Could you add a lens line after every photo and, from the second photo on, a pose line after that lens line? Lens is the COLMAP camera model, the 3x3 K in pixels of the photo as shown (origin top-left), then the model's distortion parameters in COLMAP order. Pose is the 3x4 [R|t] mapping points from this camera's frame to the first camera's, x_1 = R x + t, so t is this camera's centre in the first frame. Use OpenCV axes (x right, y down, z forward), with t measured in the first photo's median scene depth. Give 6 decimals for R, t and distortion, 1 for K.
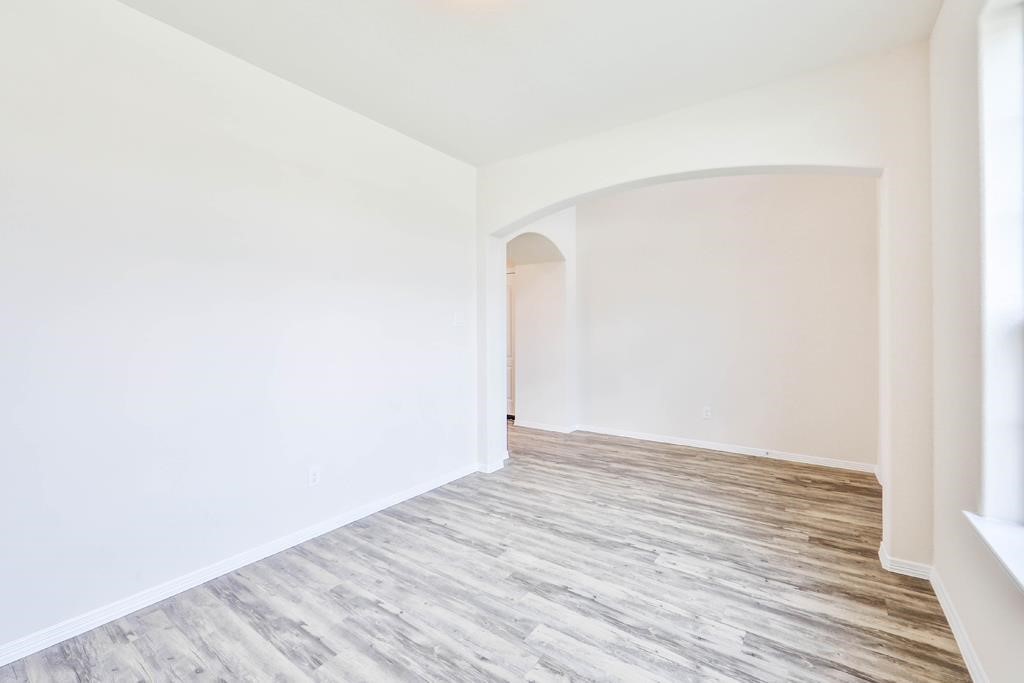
lens RADIAL K [[435.9, 0, 515.9], [0, 435.9, 337.1], [0, 0, 1]] dist [-0.010085, 0.001567]
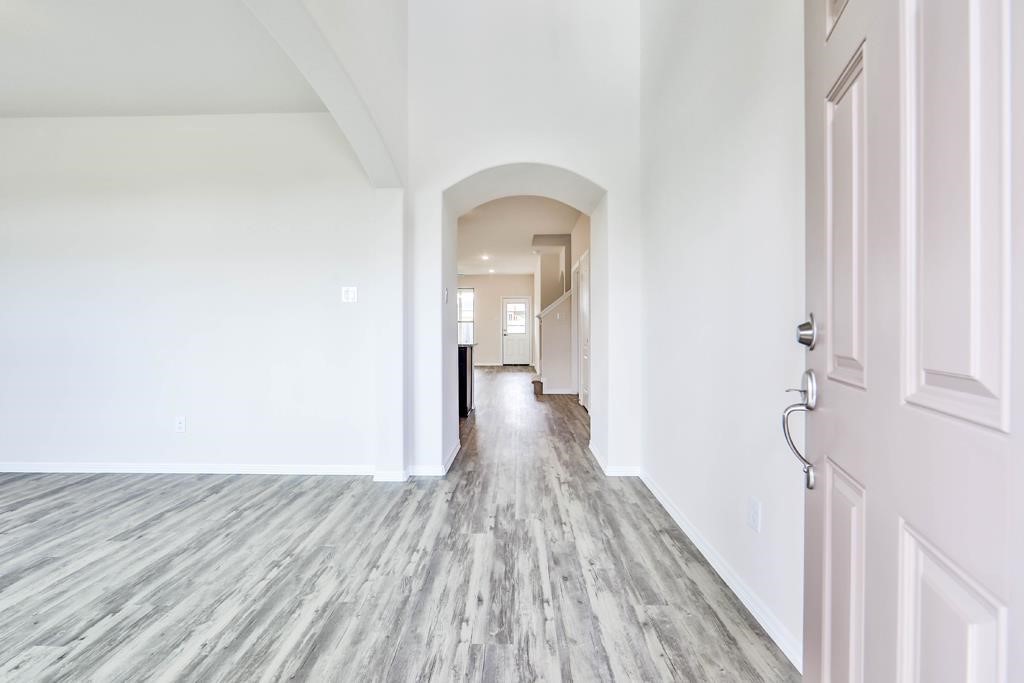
lens RADIAL K [[435.9, 0, 504.9], [0, 435.9, 338.3], [0, 0, 1]] dist [-0.010085, 0.001567]
pose [[0.551432, 0.012407, -0.834128, 0.884312], [-0.013679, 0.999889, 0.005830, 0.045584], [0.834108, 0.008195, 0.551541, 0.895915]]
